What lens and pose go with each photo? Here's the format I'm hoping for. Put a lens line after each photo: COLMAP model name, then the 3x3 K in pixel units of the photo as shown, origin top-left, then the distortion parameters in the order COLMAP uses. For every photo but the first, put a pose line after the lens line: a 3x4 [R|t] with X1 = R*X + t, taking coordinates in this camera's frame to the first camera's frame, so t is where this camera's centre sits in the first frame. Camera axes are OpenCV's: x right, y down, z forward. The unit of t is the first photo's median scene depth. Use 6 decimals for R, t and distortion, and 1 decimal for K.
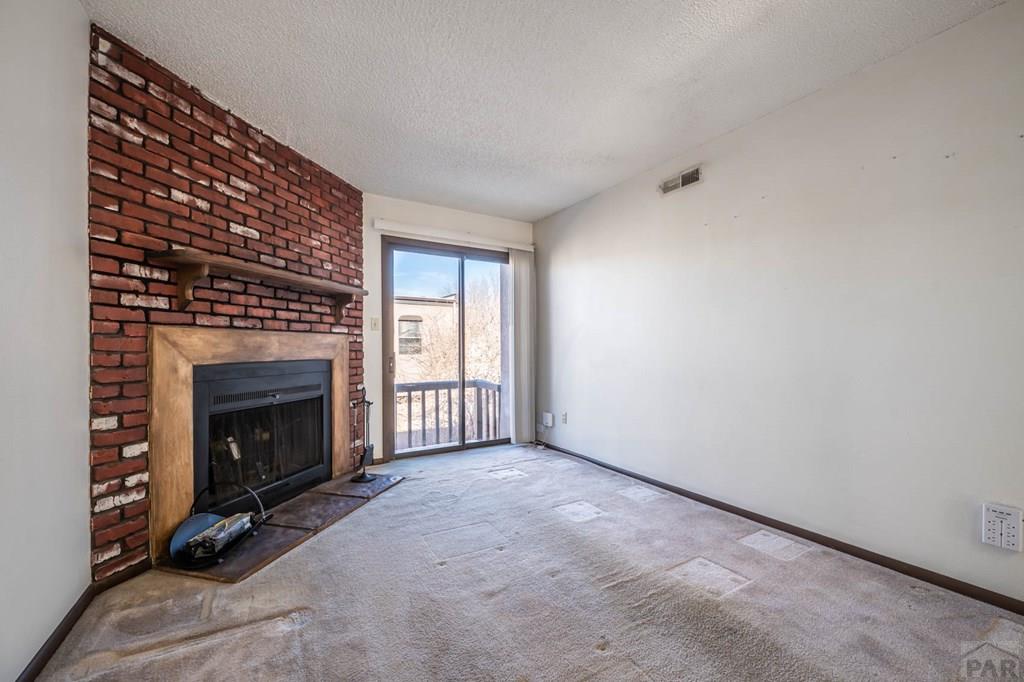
lens RADIAL K [[406.6, 0, 512.1], [0, 406.6, 346.9], [0, 0, 1]] dist [-0.014755, 0.001421]
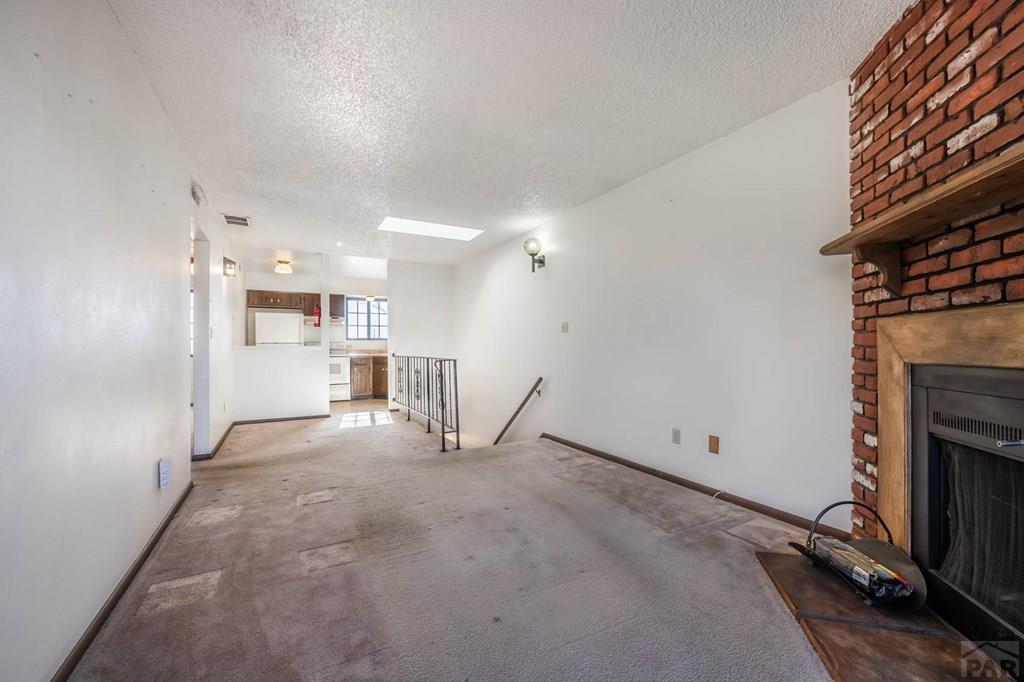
lens RADIAL K [[406.6, 0, 513.0], [0, 406.6, 348.3], [0, 0, 1]] dist [-0.014755, 0.001421]
pose [[-0.999676, 0.007368, 0.024360, -0.033235], [0.007334, 0.999972, -0.001477, 0.010469], [-0.024370, -0.001298, -0.999702, 1.675096]]
